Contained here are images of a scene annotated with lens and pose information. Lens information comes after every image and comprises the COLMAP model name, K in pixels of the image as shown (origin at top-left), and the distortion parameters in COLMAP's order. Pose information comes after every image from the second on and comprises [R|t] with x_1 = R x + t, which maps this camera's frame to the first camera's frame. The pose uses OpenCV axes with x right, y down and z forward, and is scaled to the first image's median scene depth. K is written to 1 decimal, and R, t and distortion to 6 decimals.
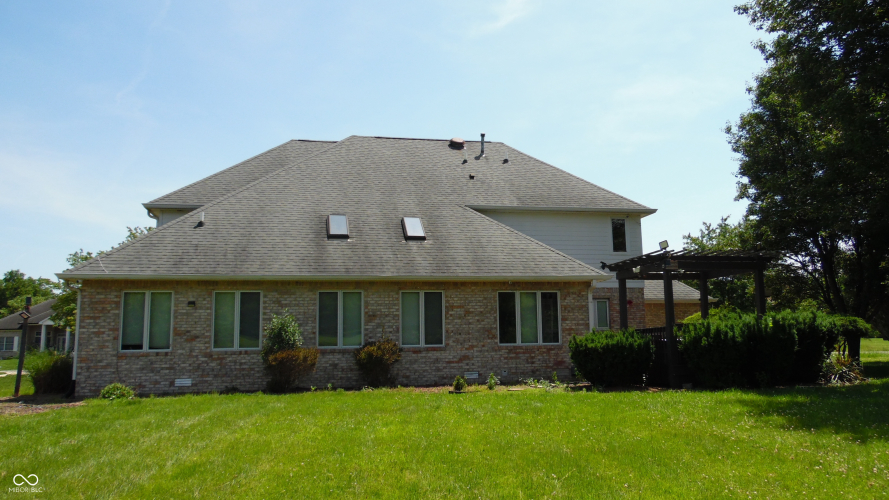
lens RADIAL K [[665.3, 0, 444.5], [0, 665.3, 250.0], [0, 0, 1]] dist [-0.036246, 0.072123]
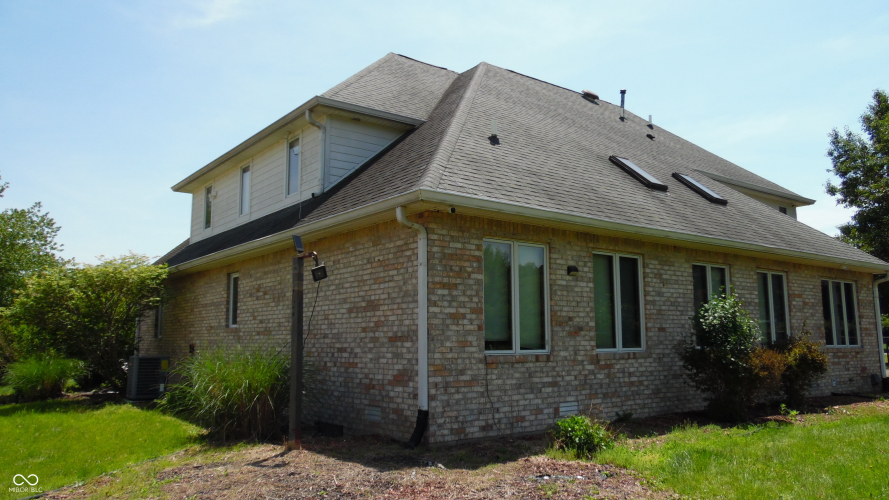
lens RADIAL K [[665.3, 0, 444.5], [0, 665.3, 250.0], [0, 0, 1]] dist [-0.036246, 0.072123]
pose [[0.911447, 0.067758, 0.405800, -0.727009], [-0.062702, 0.997700, -0.025758, 0.086618], [-0.406612, -0.001968, 0.913599, 0.528808]]
